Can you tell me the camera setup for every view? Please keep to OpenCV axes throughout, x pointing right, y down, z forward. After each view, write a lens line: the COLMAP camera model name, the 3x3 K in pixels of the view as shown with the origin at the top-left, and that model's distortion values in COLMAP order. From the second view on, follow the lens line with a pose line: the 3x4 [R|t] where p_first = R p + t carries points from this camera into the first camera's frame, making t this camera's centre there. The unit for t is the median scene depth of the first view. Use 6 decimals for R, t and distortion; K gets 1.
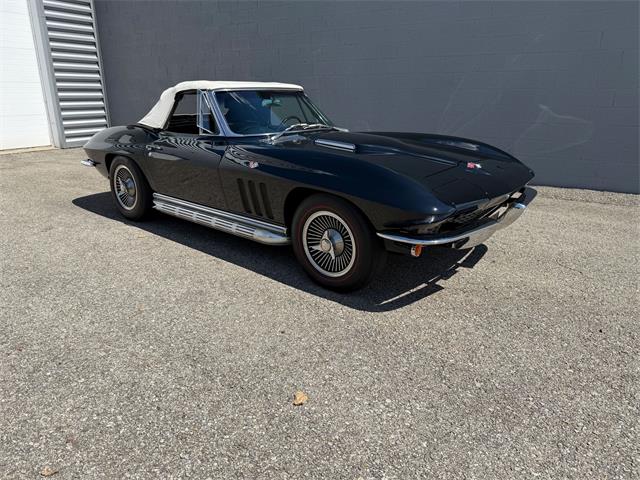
lens RADIAL K [[452.9, 0, 320.0], [0, 452.9, 240.0], [0, 0, 1]] dist [-0.005158, 0.001151]
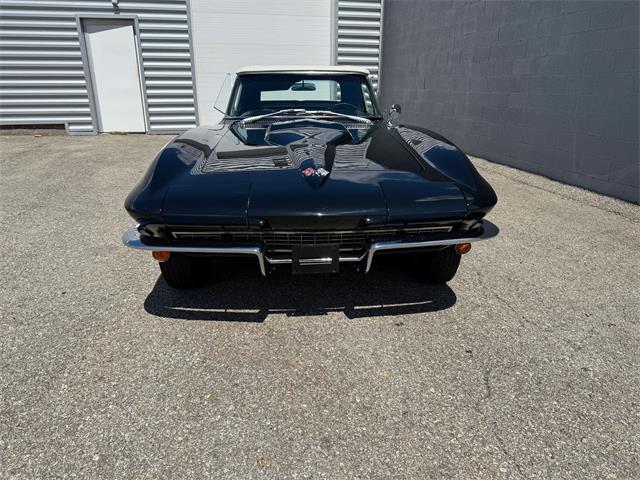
lens RADIAL K [[452.9, 0, 320.0], [0, 452.9, 240.0], [0, 0, 1]] dist [-0.005158, 0.001151]
pose [[0.697301, 0.232777, -0.677927, 0.826389], [-0.224205, 0.969172, 0.102167, -0.131322], [0.680810, 0.080753, 0.727995, 0.482138]]
